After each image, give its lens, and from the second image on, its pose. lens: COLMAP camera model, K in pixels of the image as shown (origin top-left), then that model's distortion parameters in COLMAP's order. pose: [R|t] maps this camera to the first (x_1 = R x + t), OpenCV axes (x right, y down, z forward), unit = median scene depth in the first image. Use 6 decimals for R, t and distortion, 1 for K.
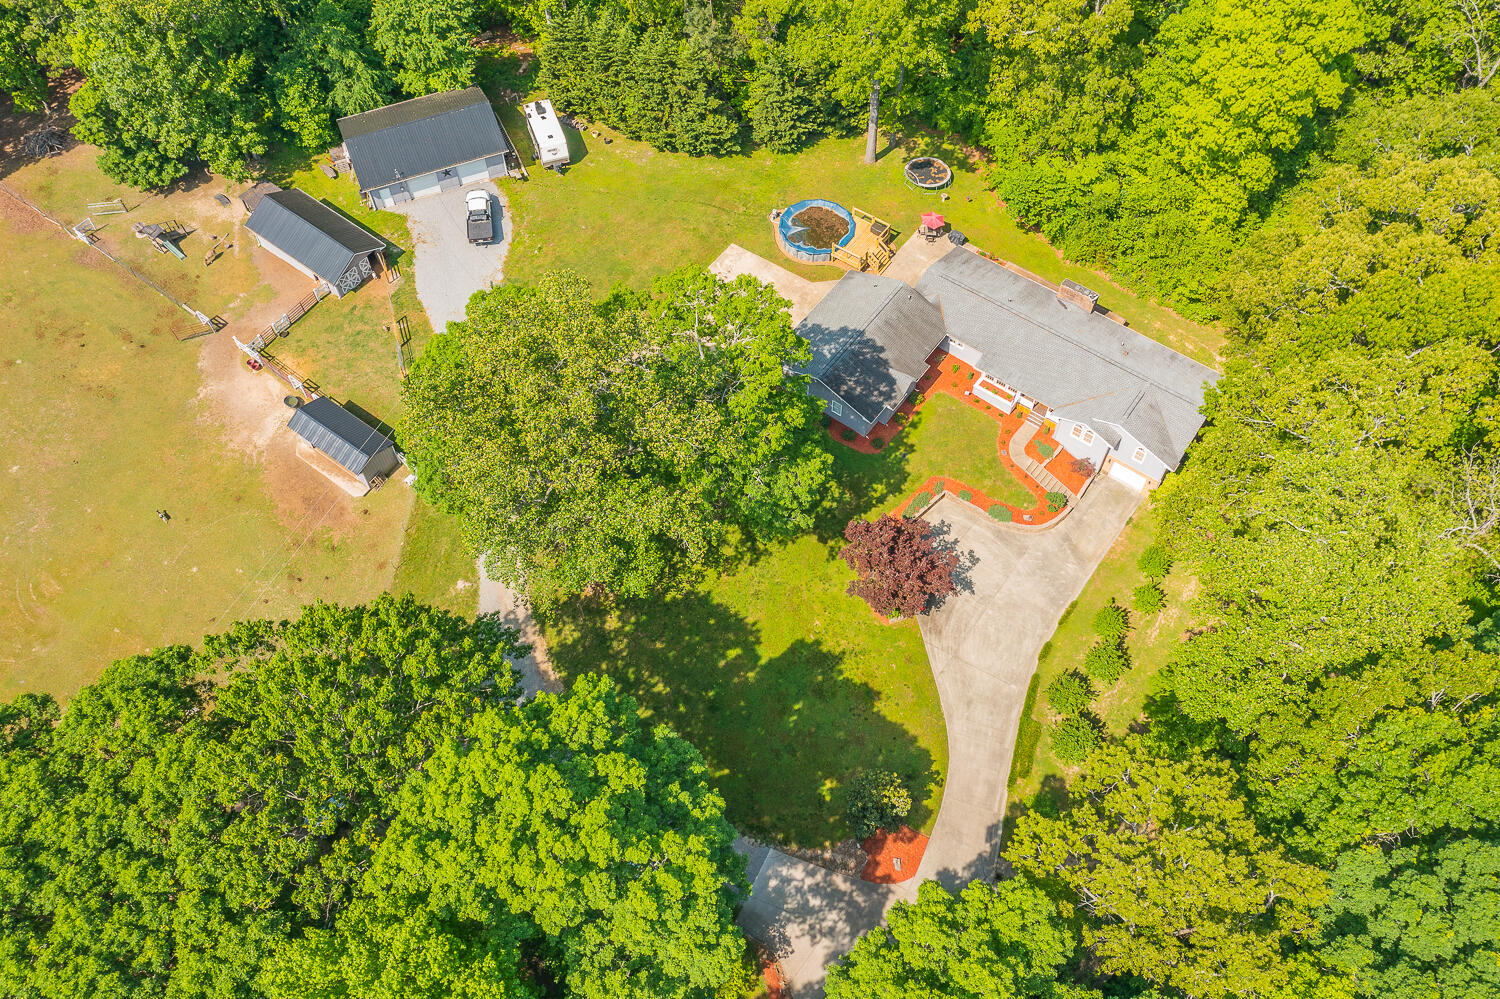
lens RADIAL K [[1183.4, 0, 745.4], [0, 1183.4, 493.3], [0, 0, 1]] dist [-0.007015, -0.003876]
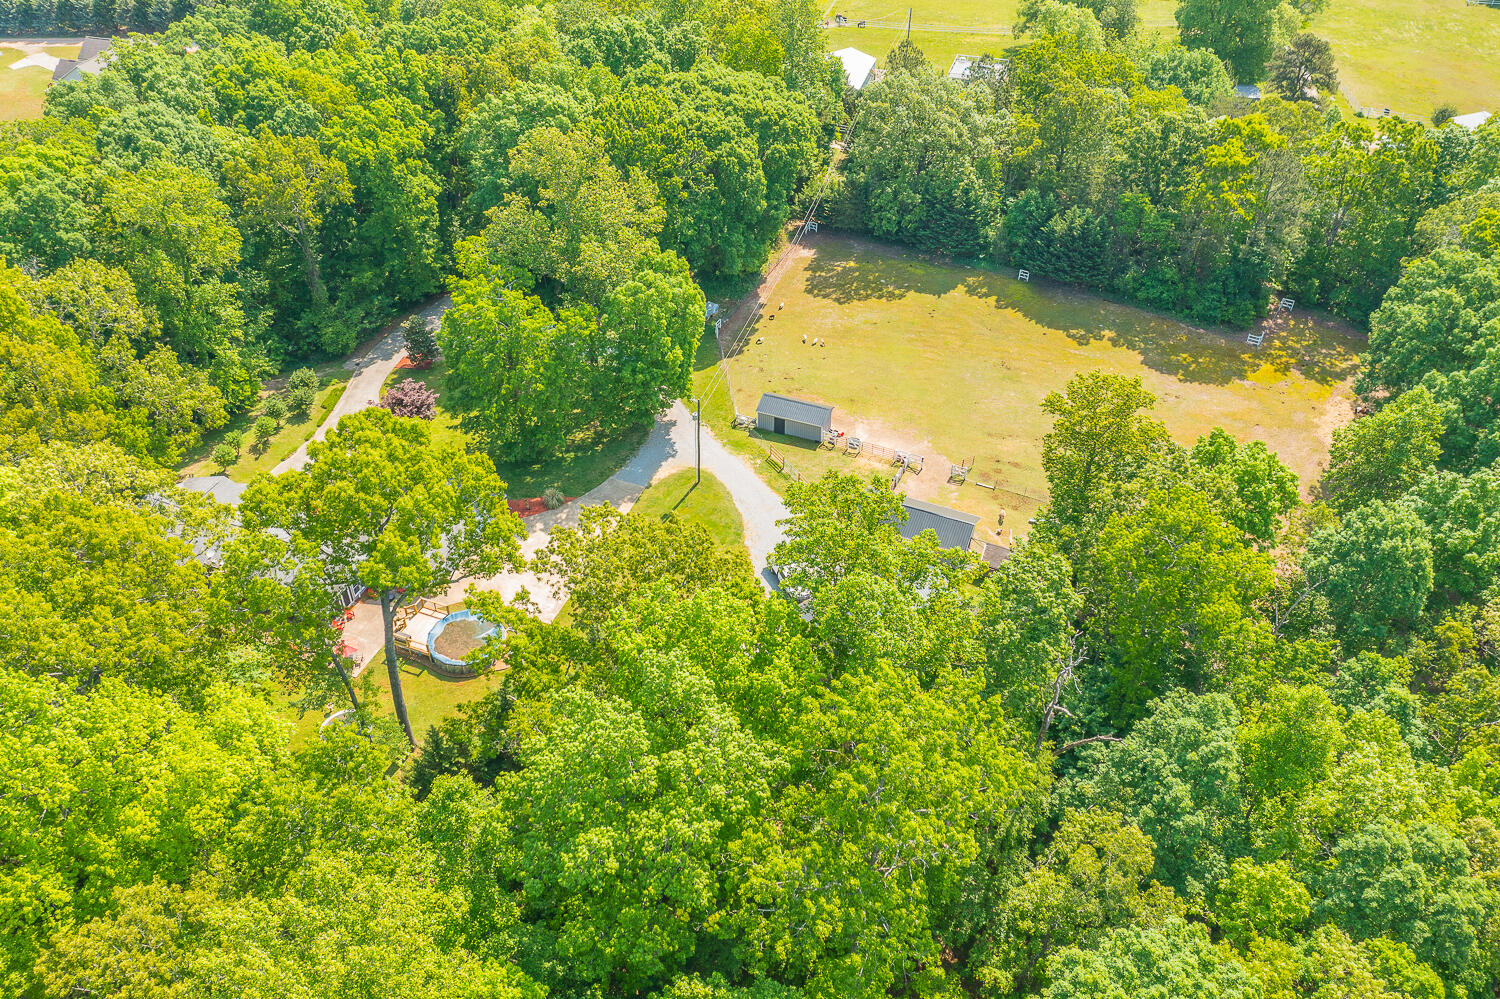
lens RADIAL K [[1183.4, 0, 741.7], [0, 1183.4, 495.9], [0, 0, 1]] dist [-0.007015, -0.003876]
pose [[-0.970649, 0.158390, -0.180977, -0.004125], [-0.197953, -0.098812, 0.975218, -1.387279], [0.136582, 0.982420, 0.127266, 0.878150]]
